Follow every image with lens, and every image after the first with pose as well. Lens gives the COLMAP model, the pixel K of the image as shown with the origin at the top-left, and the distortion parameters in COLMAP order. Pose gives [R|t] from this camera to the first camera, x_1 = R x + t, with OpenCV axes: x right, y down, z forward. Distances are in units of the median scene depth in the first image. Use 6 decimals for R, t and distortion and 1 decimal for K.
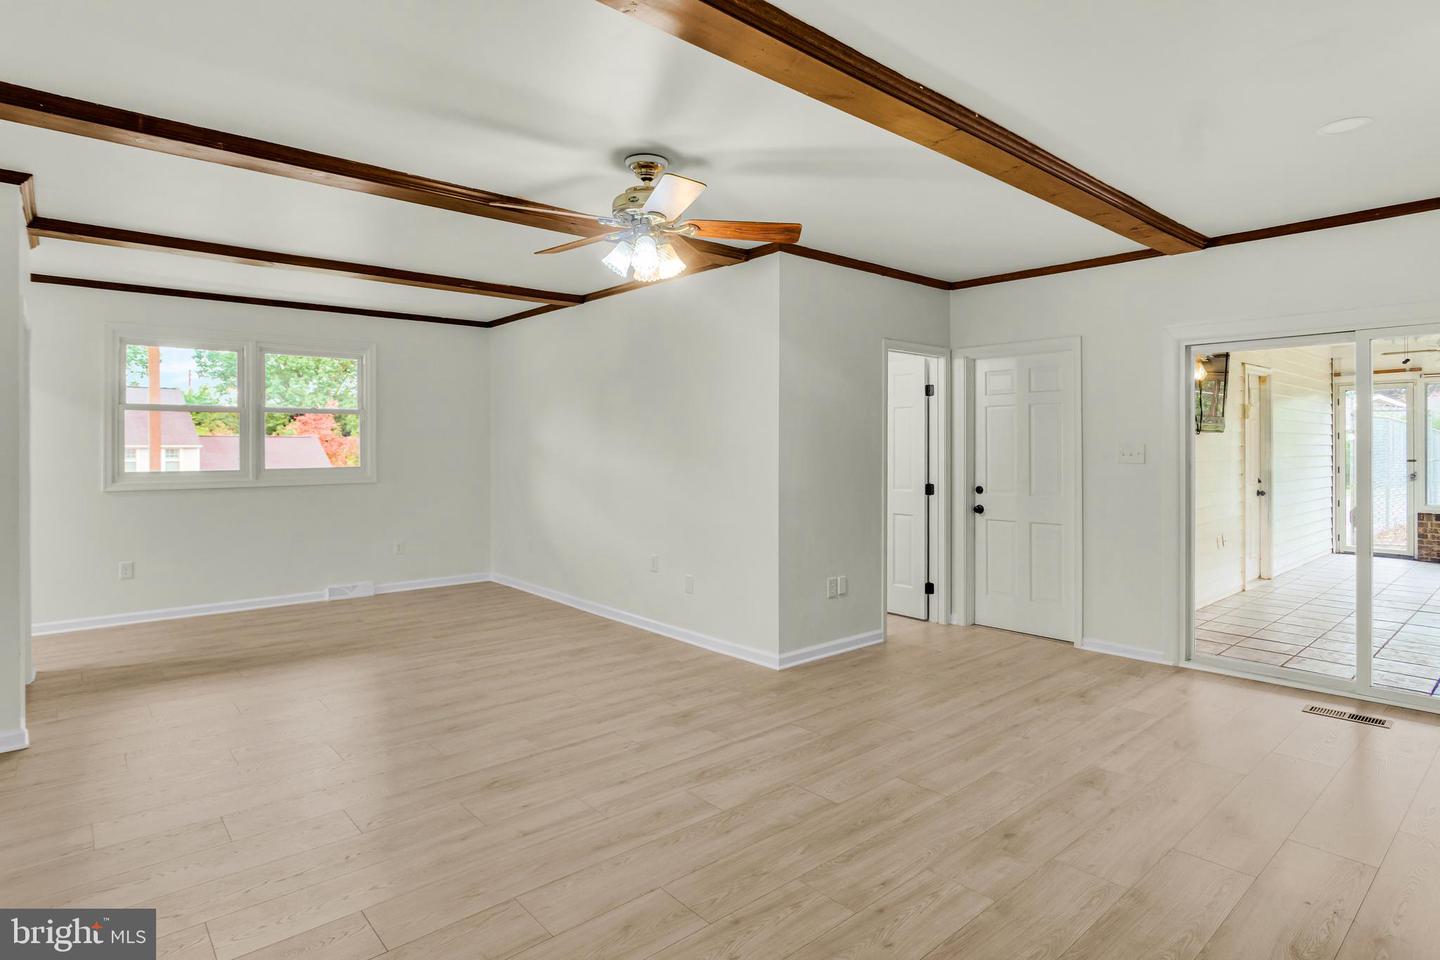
lens RADIAL K [[774.1, 0, 708.2], [0, 774.1, 445.3], [0, 0, 1]] dist [-0.003076, -0.000749]
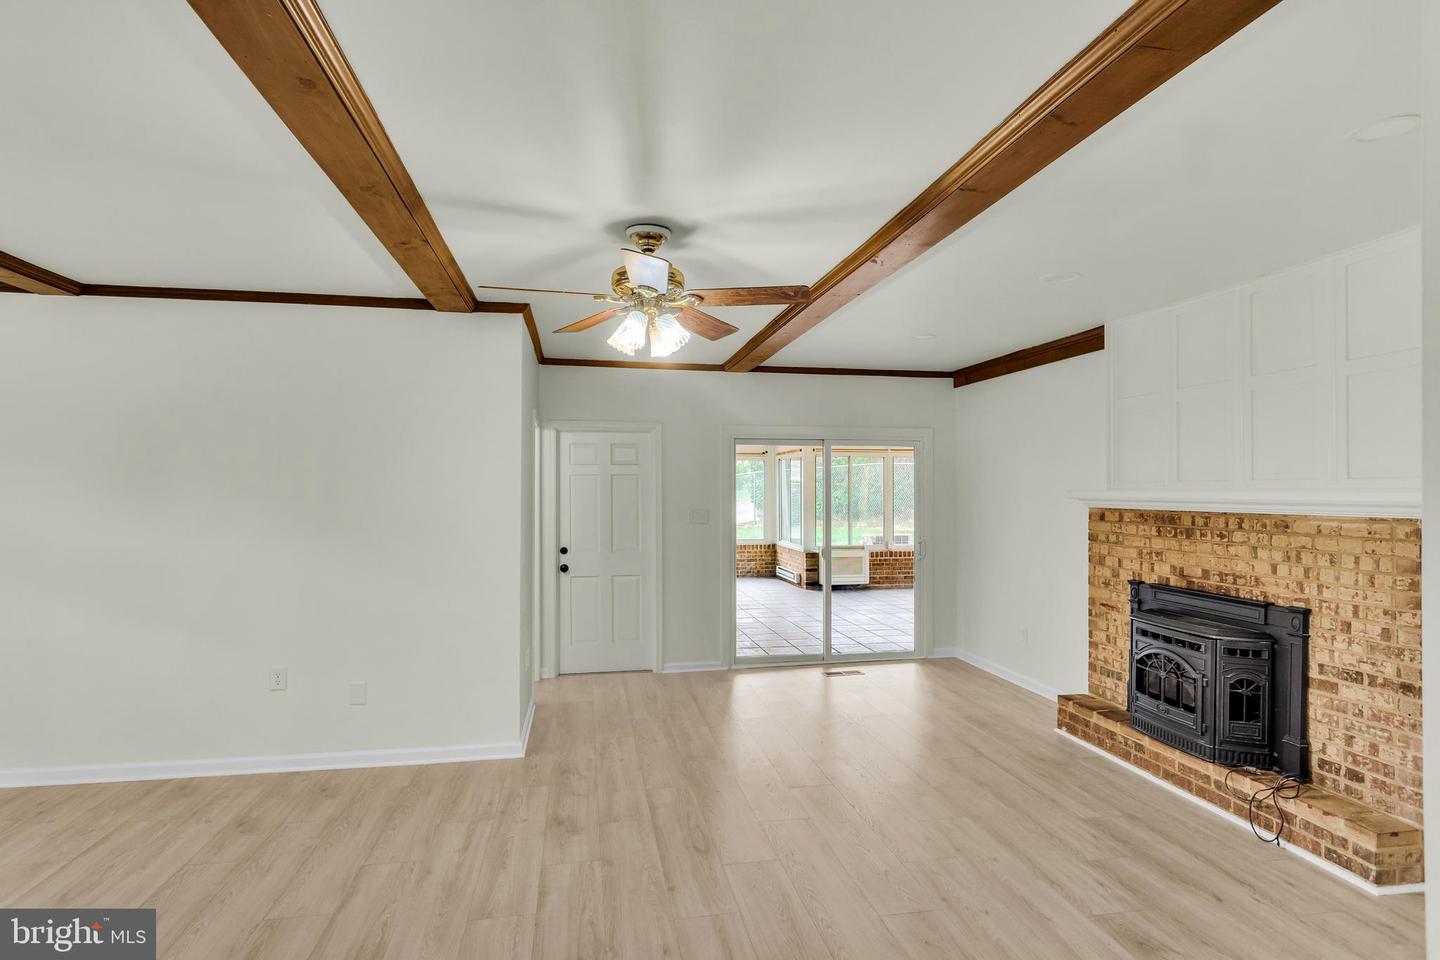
lens RADIAL K [[774.1, 0, 726.5], [0, 774.1, 488.4], [0, 0, 1]] dist [-0.003076, -0.000749]
pose [[0.482151, 0.006339, 0.876065, -0.669458], [-0.007610, 0.999966, -0.003047, -0.038943], [-0.876055, -0.005198, 0.482183, 0.356498]]
